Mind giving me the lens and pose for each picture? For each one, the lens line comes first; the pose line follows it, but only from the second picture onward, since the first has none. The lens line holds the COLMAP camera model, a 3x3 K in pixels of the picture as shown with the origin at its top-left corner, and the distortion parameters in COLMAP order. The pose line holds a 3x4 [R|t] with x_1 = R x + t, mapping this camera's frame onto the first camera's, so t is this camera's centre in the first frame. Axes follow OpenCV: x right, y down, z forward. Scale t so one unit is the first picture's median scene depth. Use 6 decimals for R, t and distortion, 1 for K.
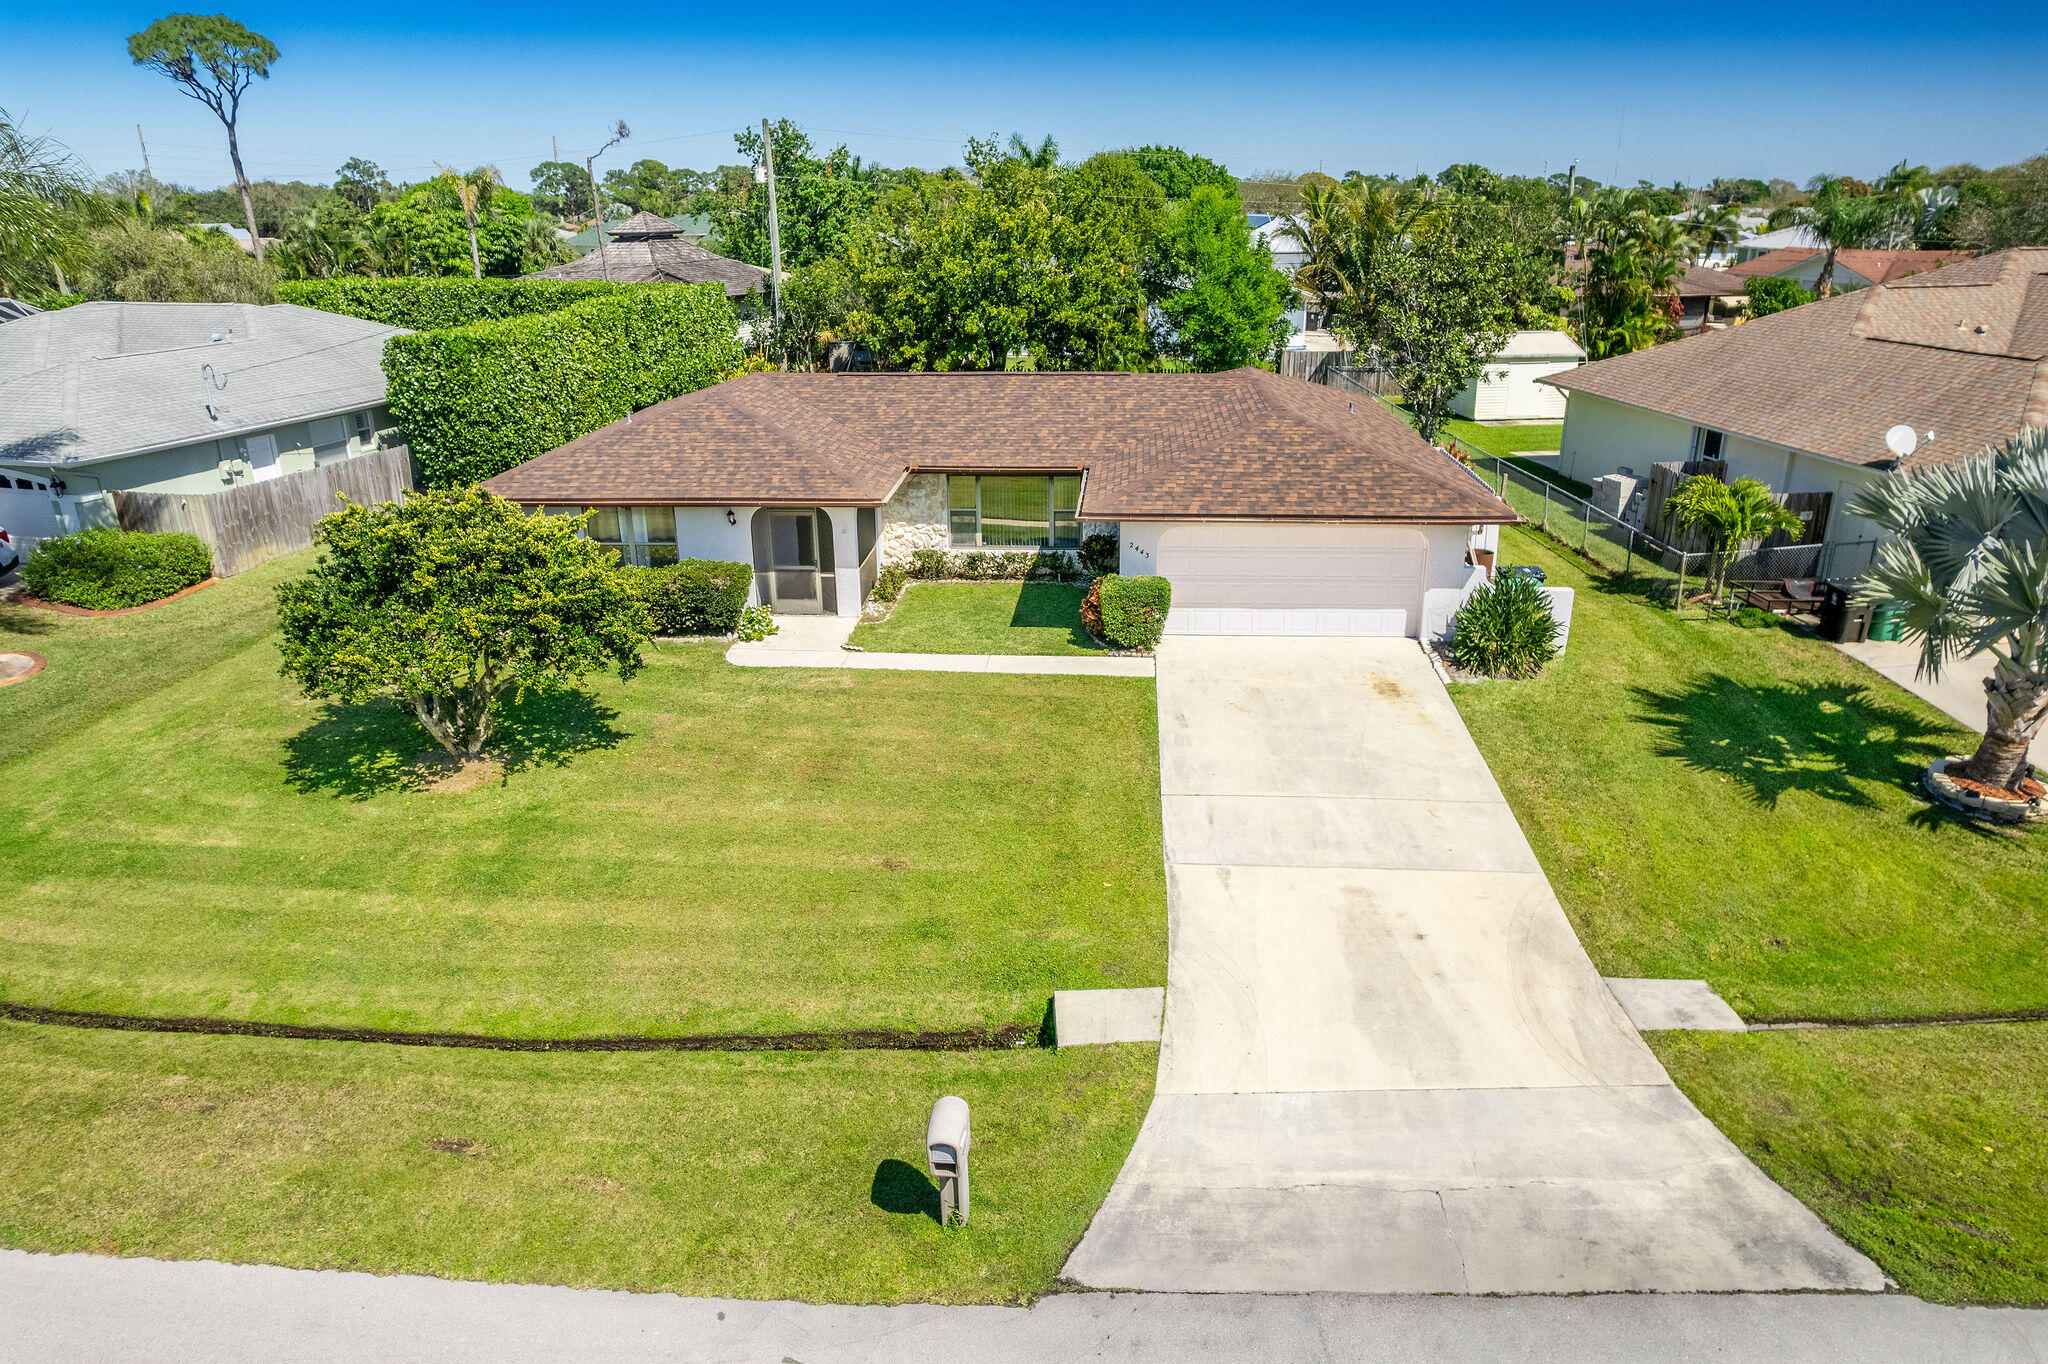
lens RADIAL K [[1327.8, 0, 1031.2], [0, 1327.8, 682.6], [0, 0, 1]] dist [-0.089200, 0.081840]
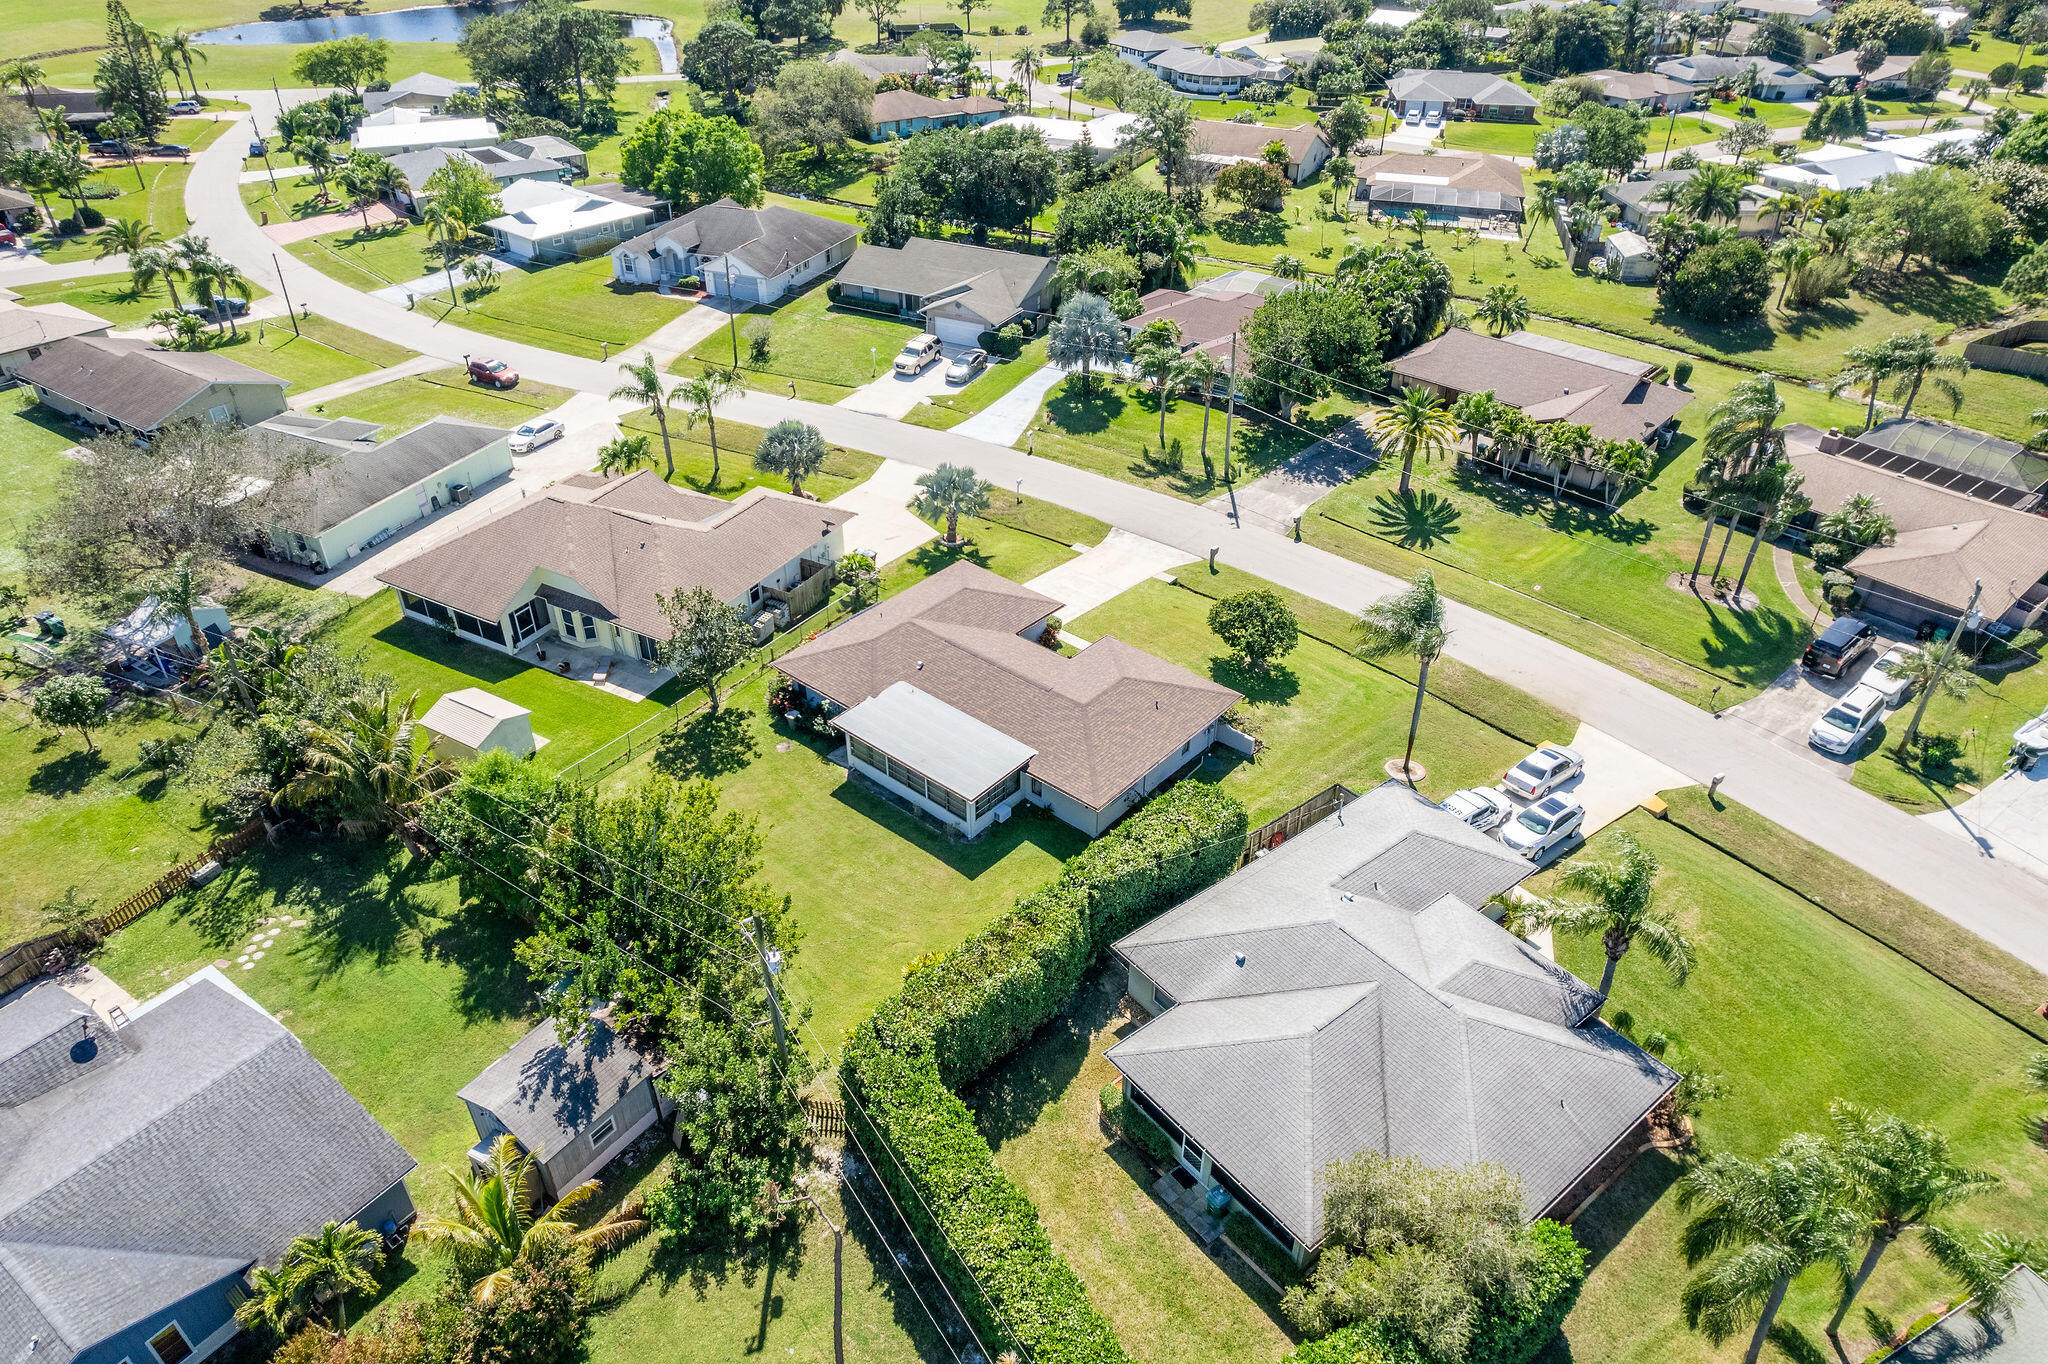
lens RADIAL K [[1321.8, 0, 1032.7], [0, 1321.8, 677.6], [0, 0, 1]] dist [-0.083460, 0.076754]
pose [[-0.803067, -0.330387, 0.495911, -1.659473], [0.208371, 0.623983, 0.753144, -2.628153], [-0.558269, 0.708159, -0.432257, 2.774790]]
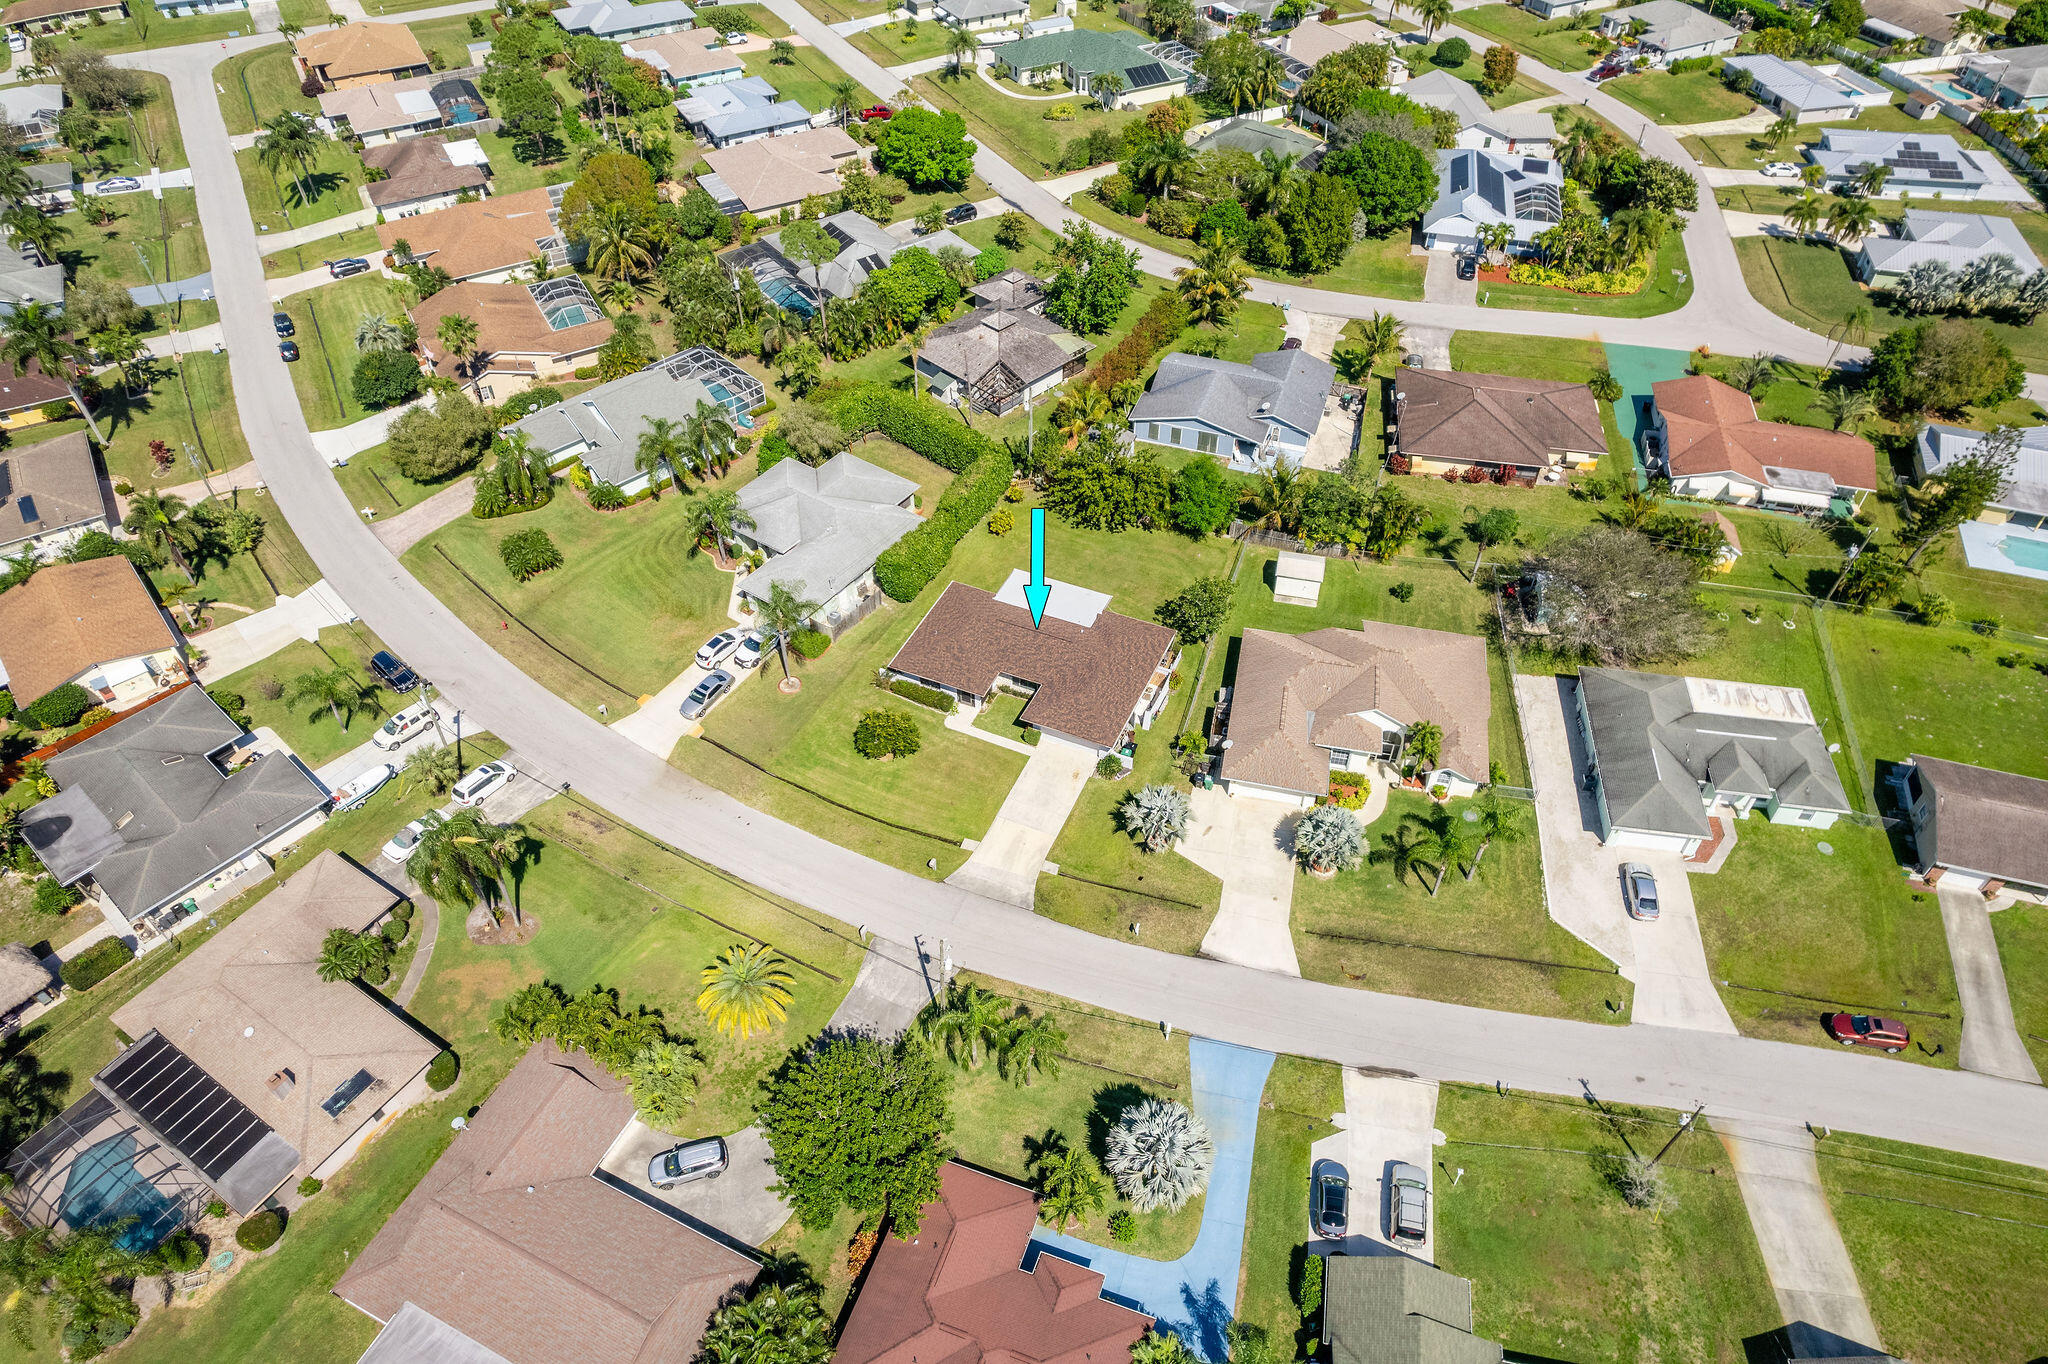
lens RADIAL K [[1321.8, 0, 1032.7], [0, 1321.8, 677.6], [0, 0, 1]] dist [-0.083460, 0.076754]
pose [[0.938777, 0.247090, -0.240092, 1.214386], [-0.128801, 0.898054, 0.420607, -2.328931], [0.319544, -0.363932, 0.874898, -3.079488]]
